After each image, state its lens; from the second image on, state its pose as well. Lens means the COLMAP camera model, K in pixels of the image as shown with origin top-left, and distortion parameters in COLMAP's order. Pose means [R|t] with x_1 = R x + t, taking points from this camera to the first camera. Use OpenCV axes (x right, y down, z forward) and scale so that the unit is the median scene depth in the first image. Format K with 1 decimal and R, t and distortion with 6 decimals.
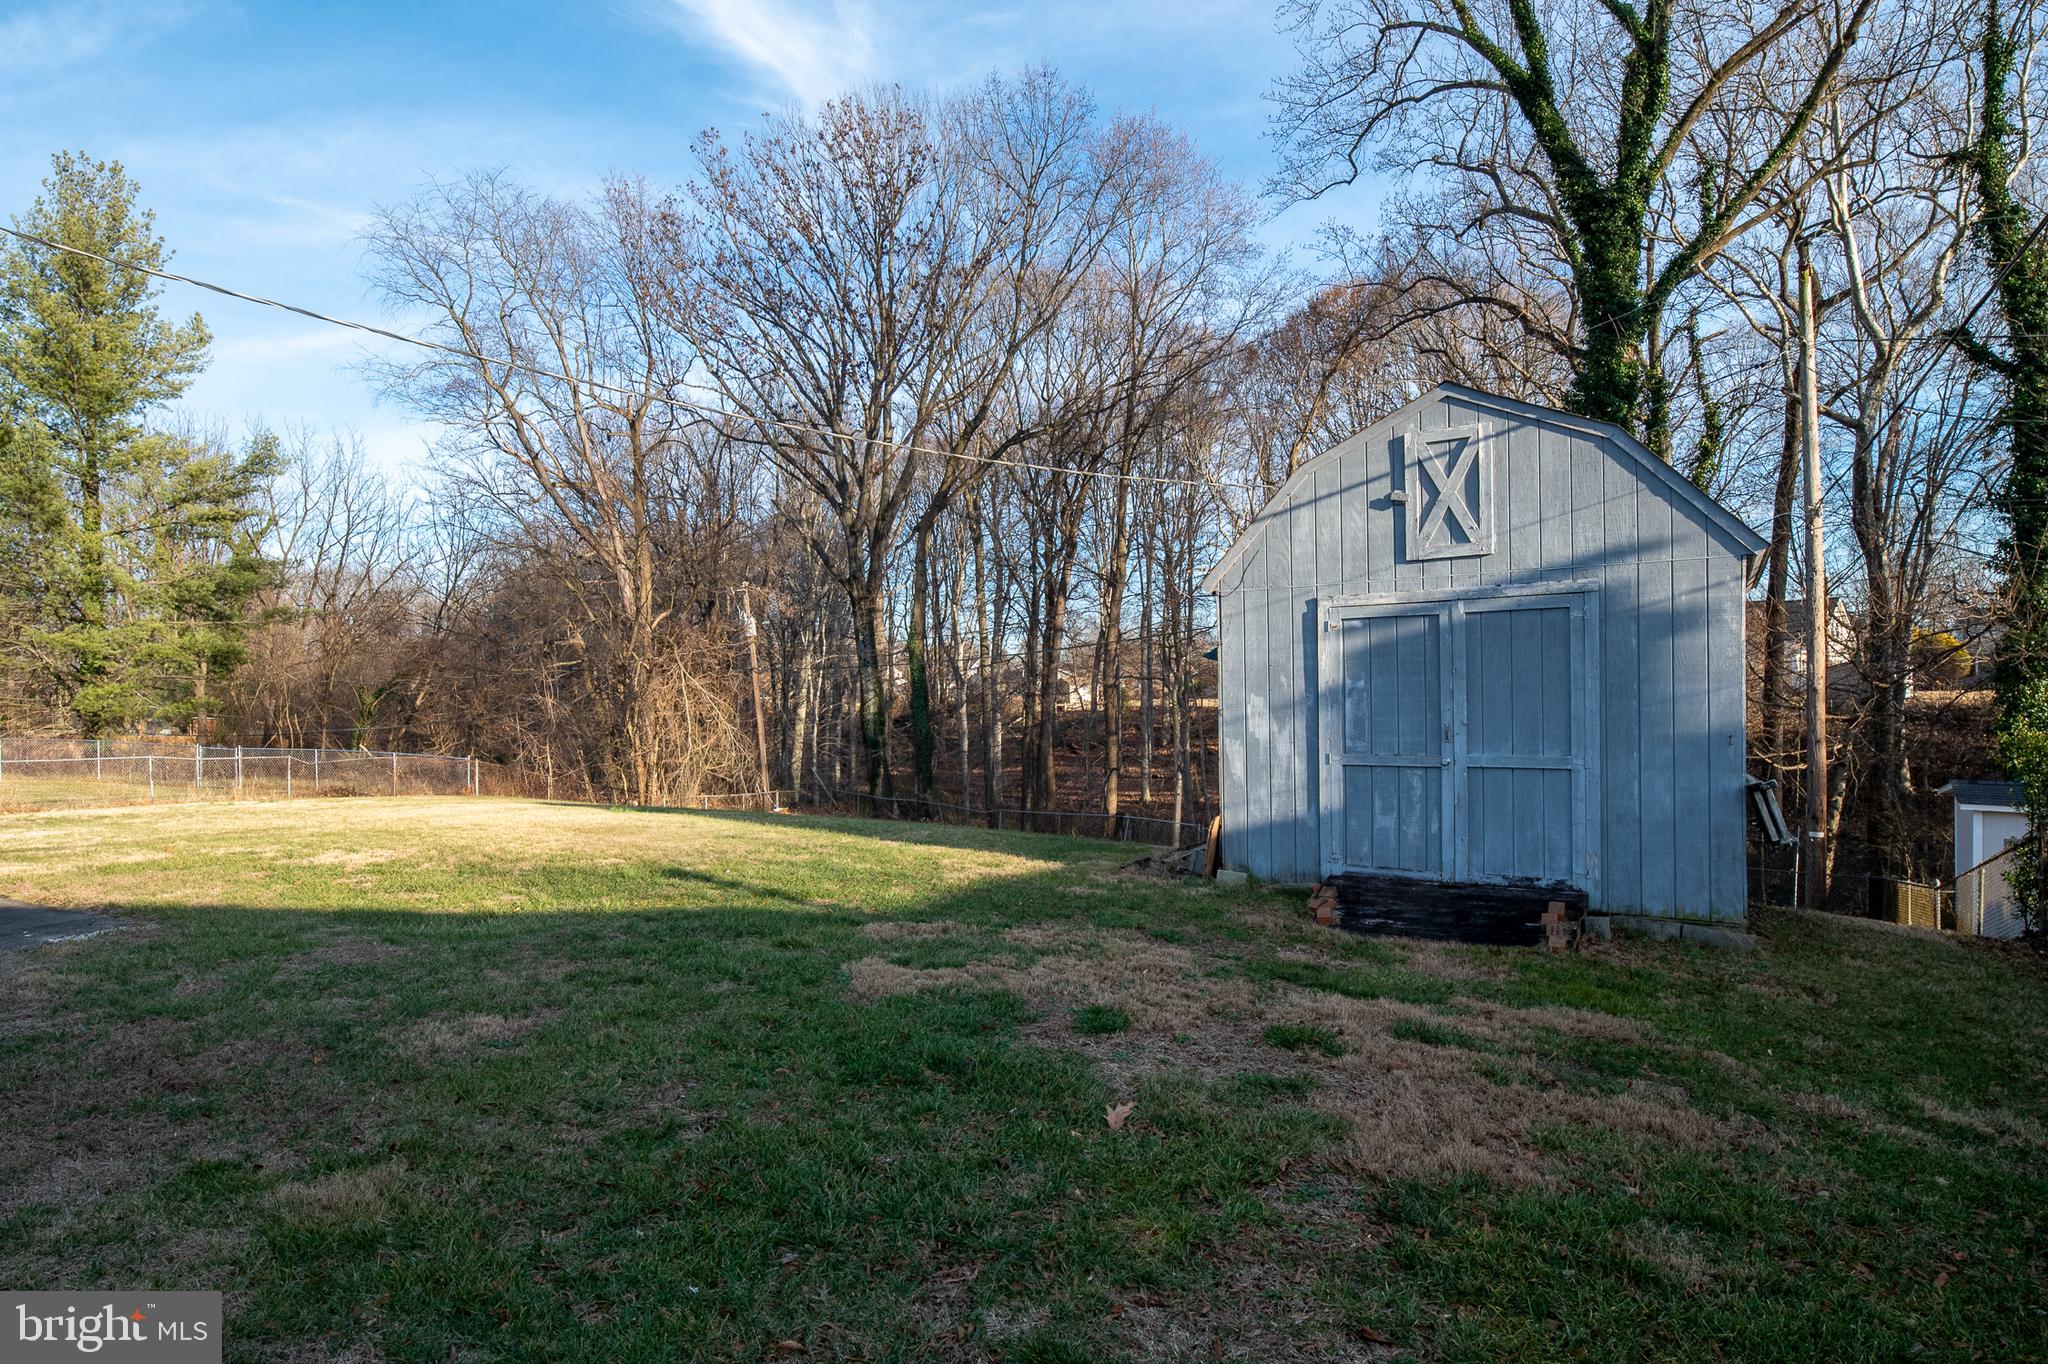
lens RADIAL K [[1130.7, 0, 1023.4], [0, 1130.7, 689.9], [0, 0, 1]] dist [-0.003410, -0.002005]
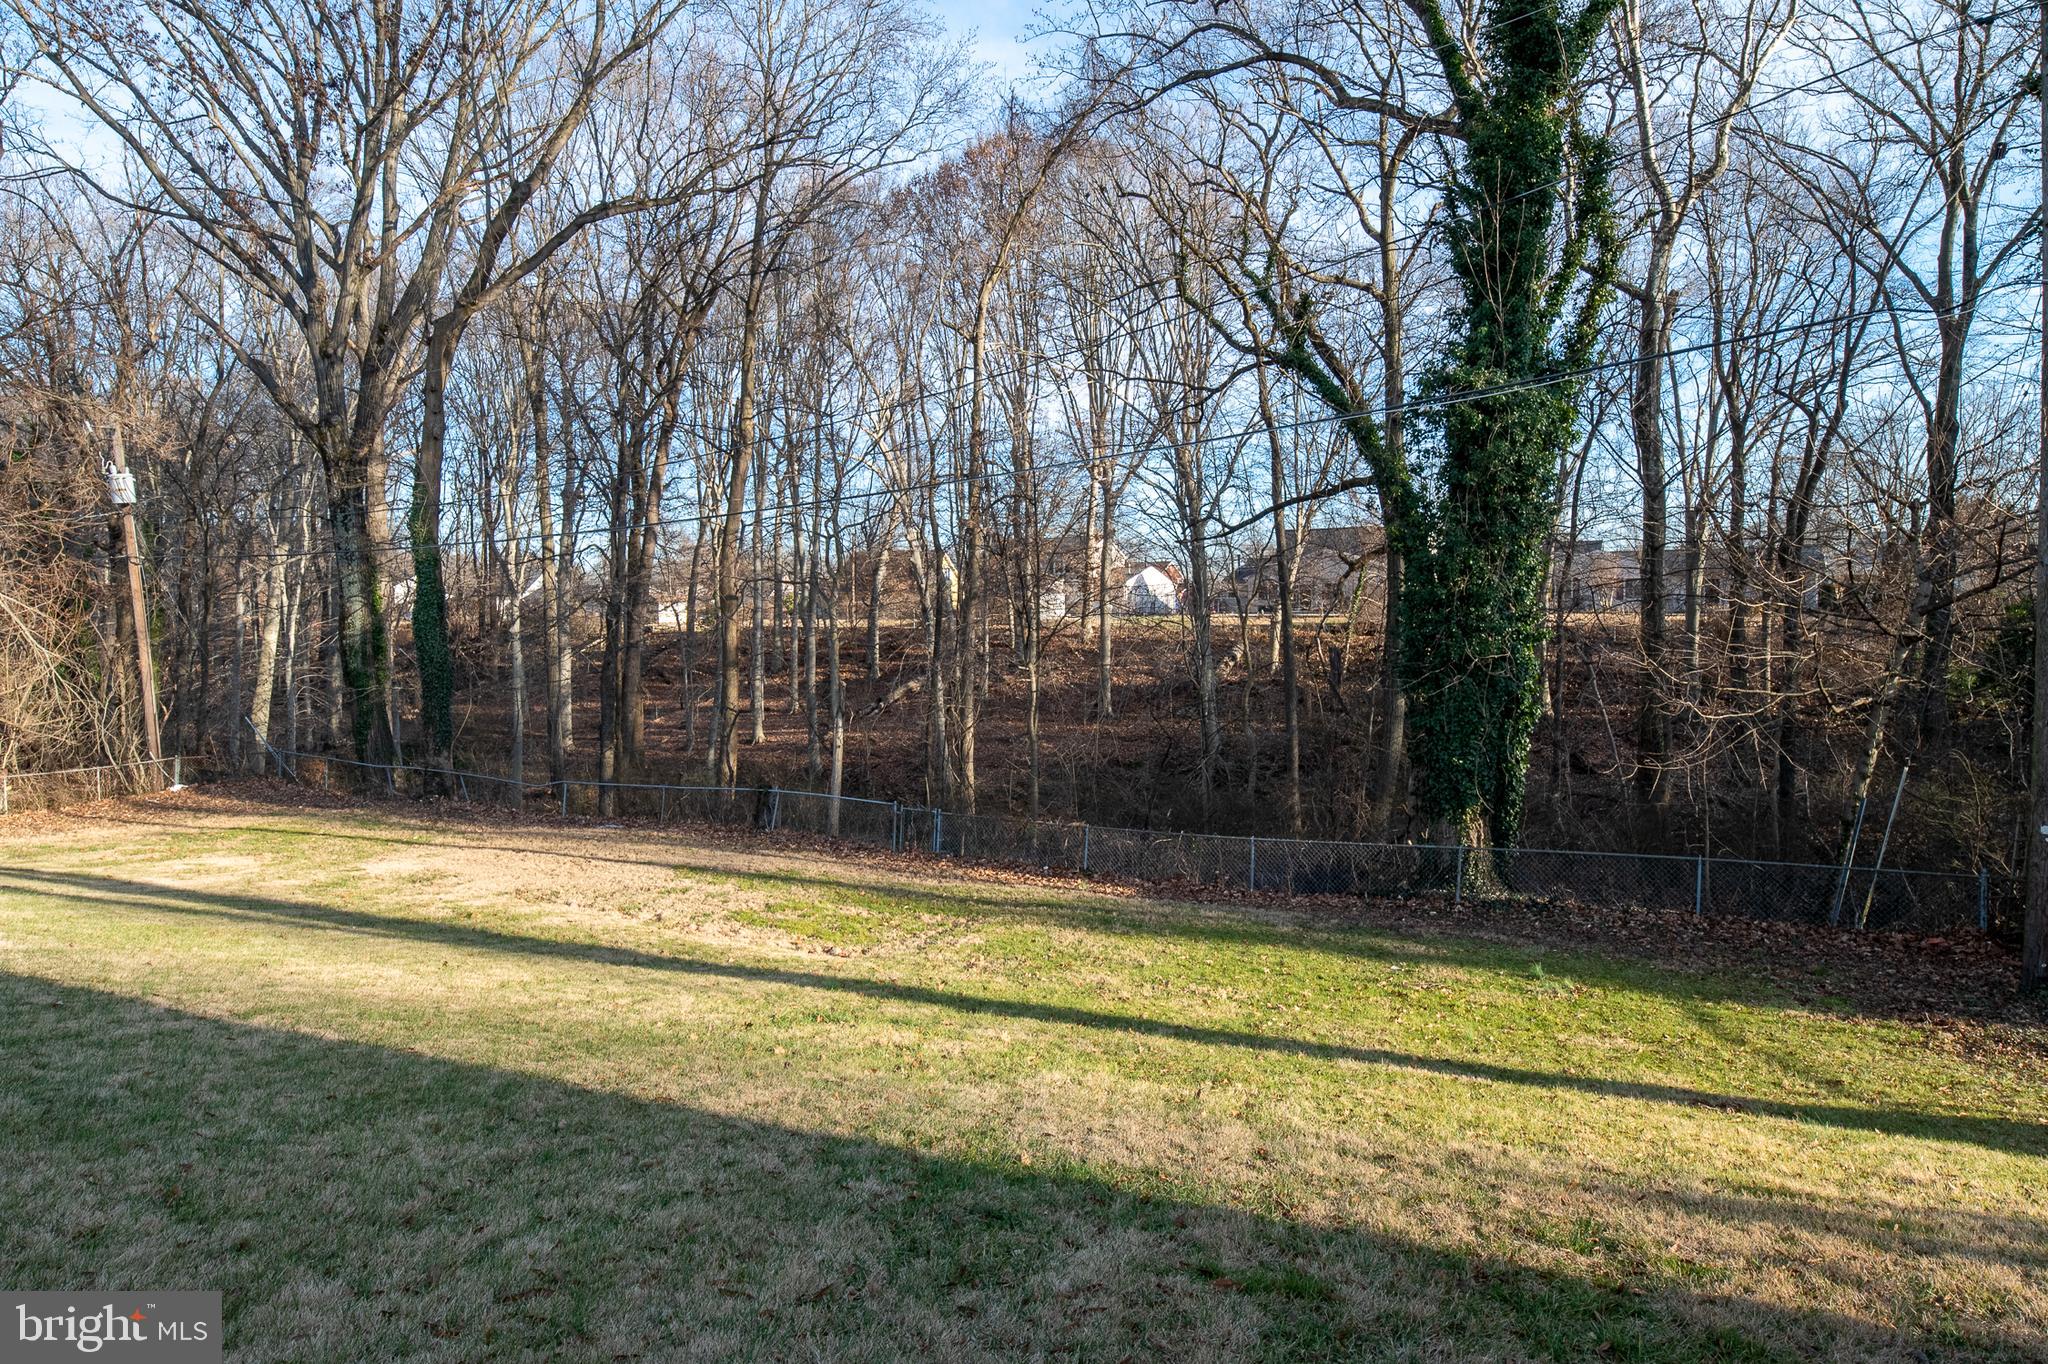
lens RADIAL K [[1130.7, 0, 1025.7], [0, 1130.7, 623.1], [0, 0, 1]] dist [-0.003410, -0.002005]
pose [[0.935404, 0.005470, 0.353539, -0.002623], [-0.008158, 0.999948, 0.006115, 0.007795], [-0.353487, -0.008605, 0.935400, 0.223038]]
